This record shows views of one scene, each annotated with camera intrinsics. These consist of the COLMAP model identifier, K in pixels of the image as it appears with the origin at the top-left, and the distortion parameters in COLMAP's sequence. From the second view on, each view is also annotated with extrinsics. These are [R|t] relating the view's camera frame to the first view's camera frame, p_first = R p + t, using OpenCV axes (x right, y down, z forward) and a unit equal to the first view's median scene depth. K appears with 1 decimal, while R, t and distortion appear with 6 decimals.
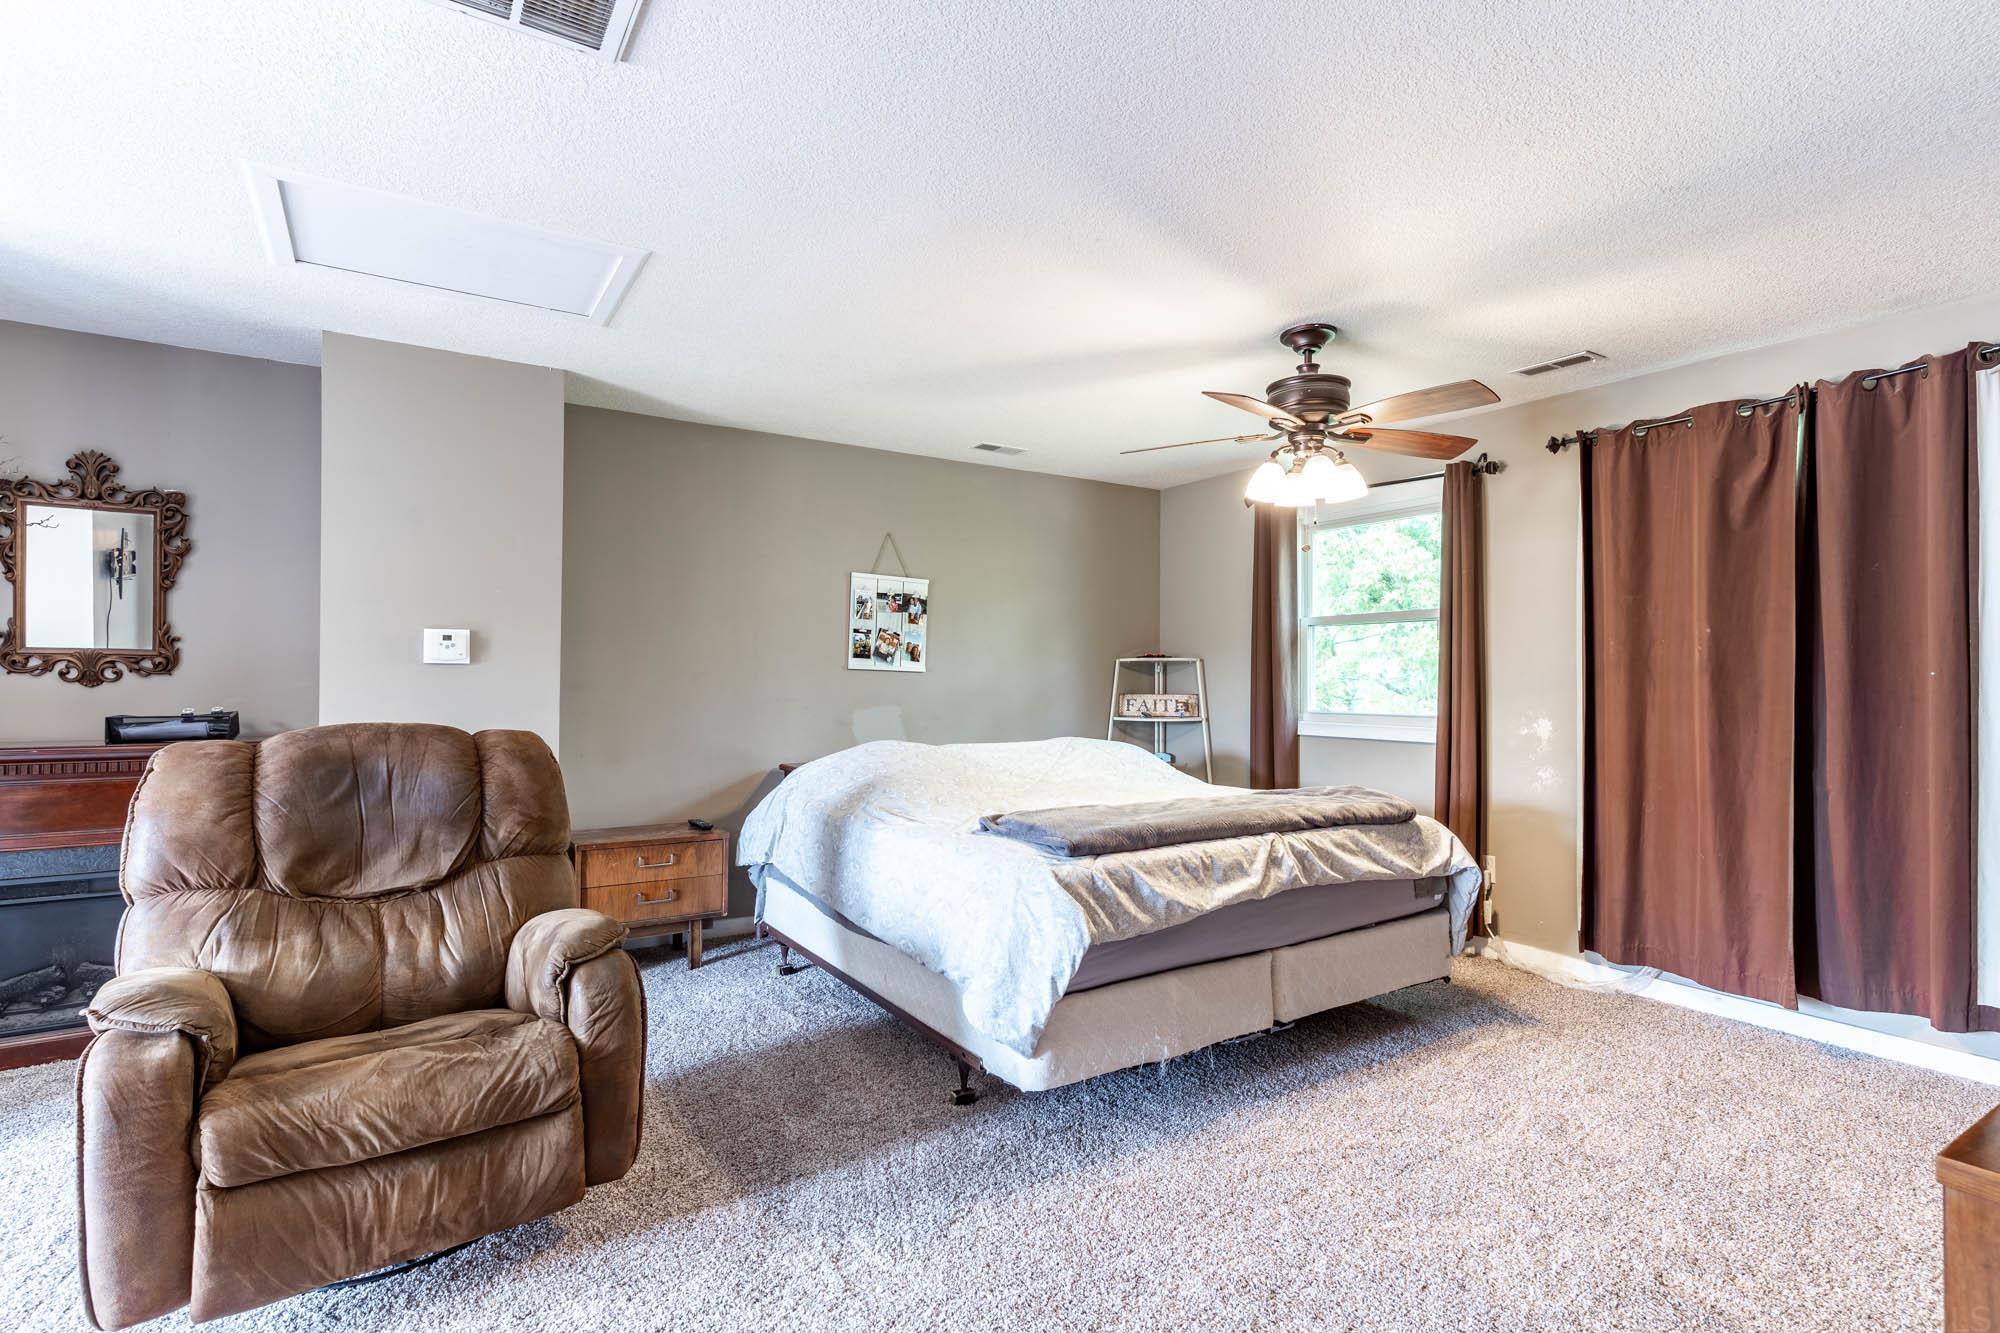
lens RADIAL K [[961.5, 0, 1006.7], [0, 961.5, 659.1], [0, 0, 1]] dist [-0.004280, -0.001823]
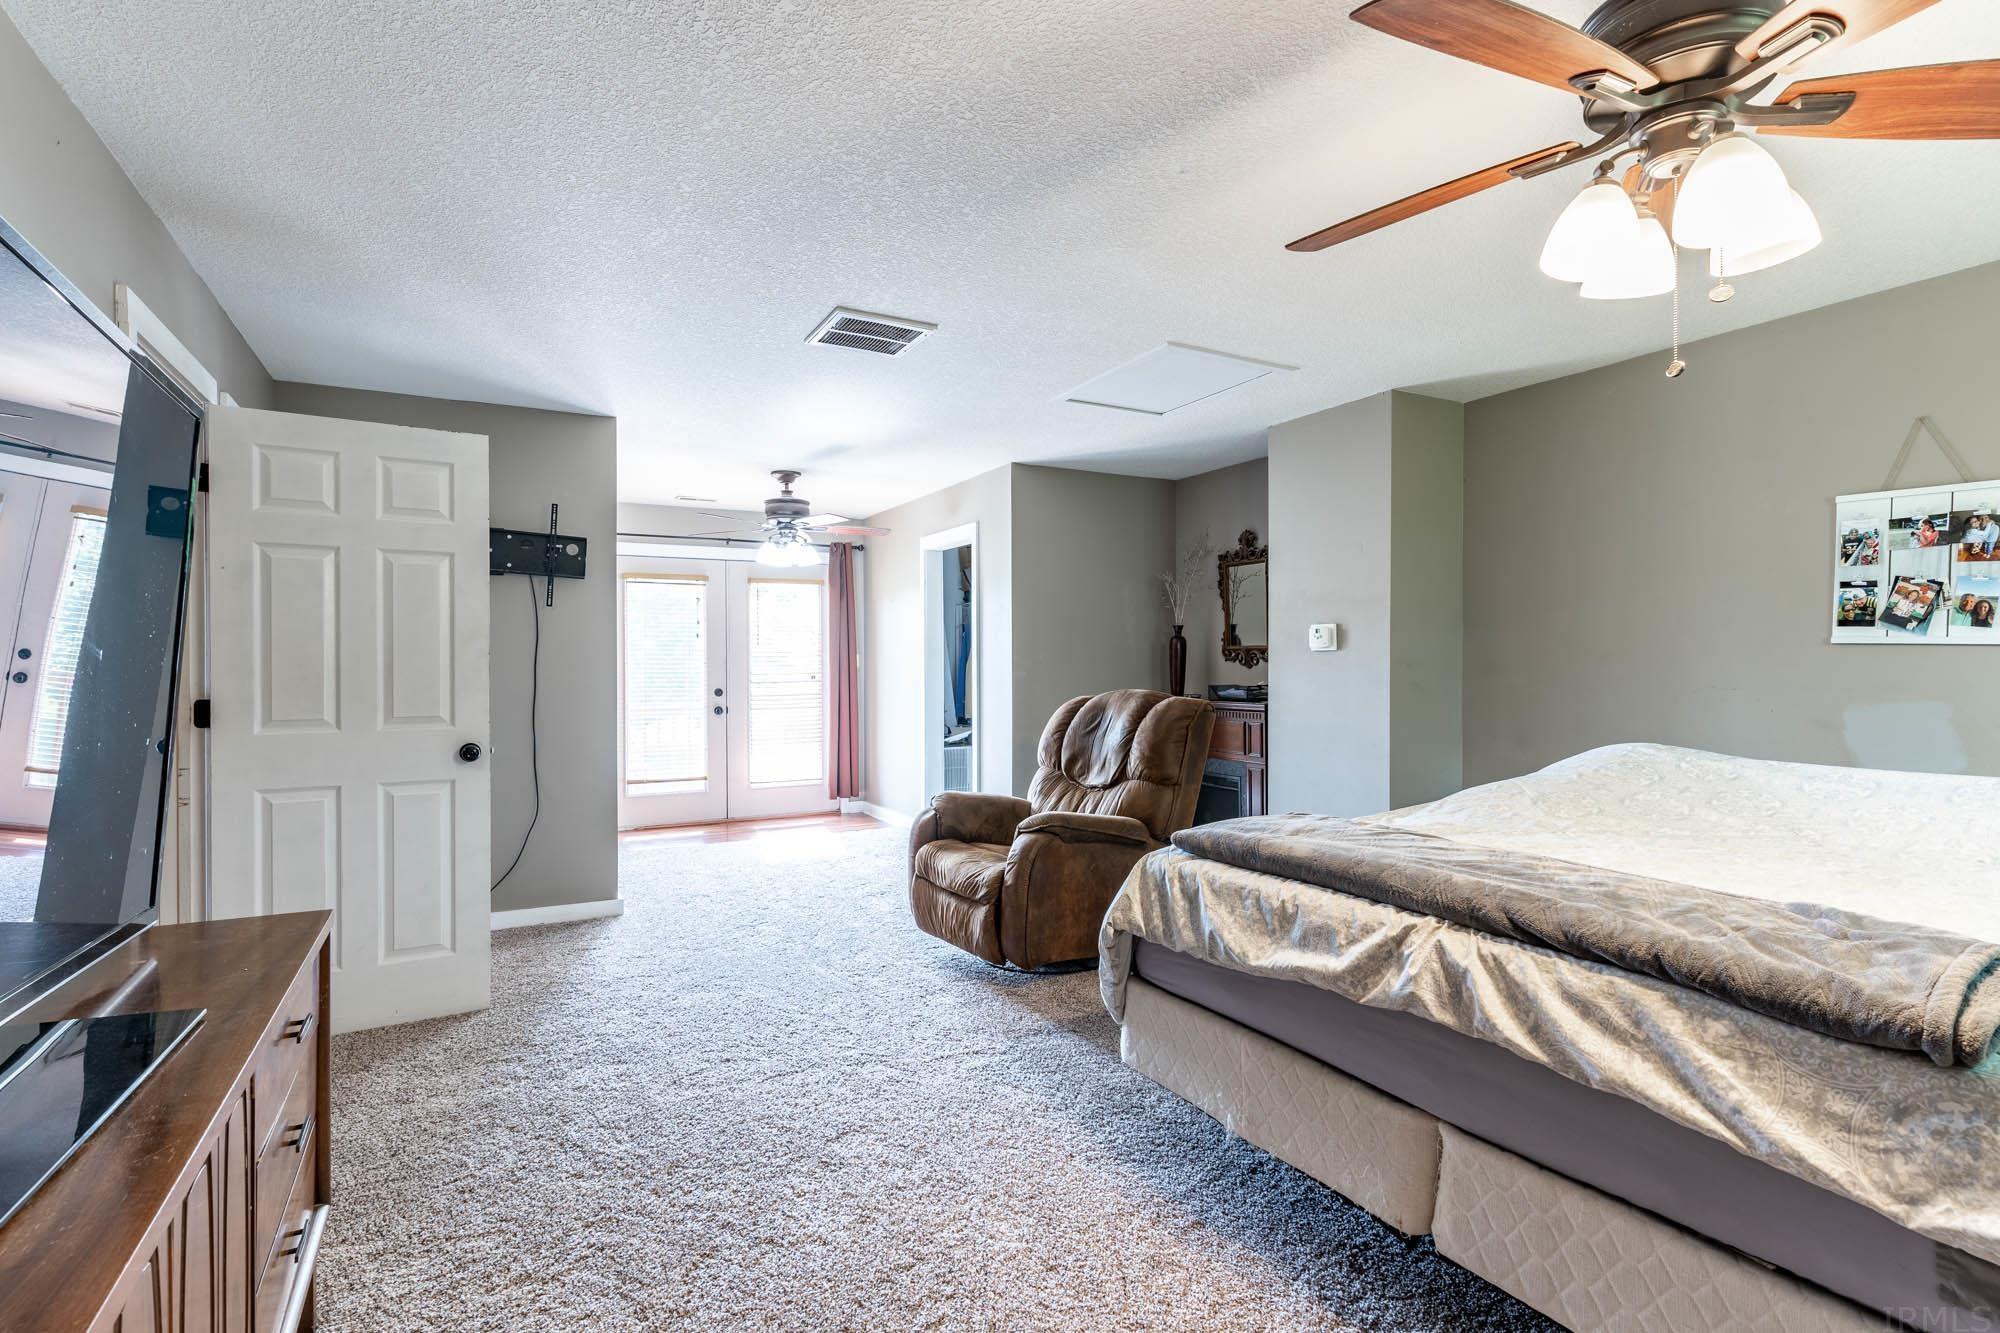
lens RADIAL K [[961.5, 0, 1009.2], [0, 961.5, 675.6], [0, 0, 1]] dist [-0.004280, -0.001823]
pose [[-0.074510, 0.005980, -0.997202, 0.734977], [0.022241, 0.999743, 0.004334, 0.023088], [0.996972, -0.021856, -0.074624, 0.669127]]
